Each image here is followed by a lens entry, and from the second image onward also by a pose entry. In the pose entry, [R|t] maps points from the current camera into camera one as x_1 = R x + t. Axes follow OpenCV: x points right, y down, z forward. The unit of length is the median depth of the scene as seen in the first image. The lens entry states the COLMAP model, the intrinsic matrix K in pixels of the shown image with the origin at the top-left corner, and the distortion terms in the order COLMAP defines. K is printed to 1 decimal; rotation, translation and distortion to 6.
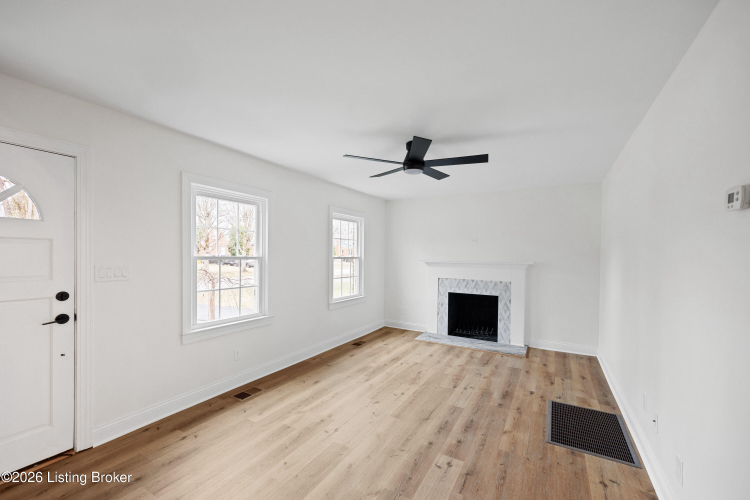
lens RADIAL K [[307.2, 0, 375.0], [0, 307.2, 250.0], [0, 0, 1]] dist [0.000387, 0.000231]
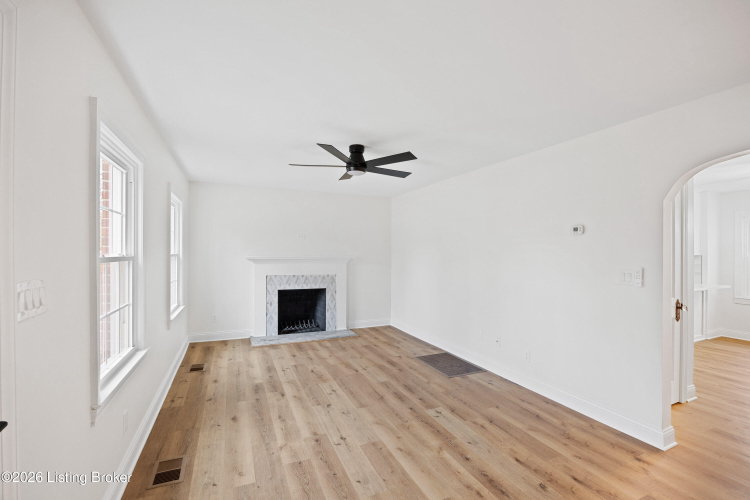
lens RADIAL K [[332.2, 0, 375.0], [0, 332.2, 250.0], [0, 0, 1]] dist [-0.019535, 0.000121]
pose [[0.595160, -0.002310, 0.803604, -0.548372], [-0.013724, 0.999821, 0.013038, -0.004823], [-0.803490, -0.018788, 0.595022, 0.204403]]
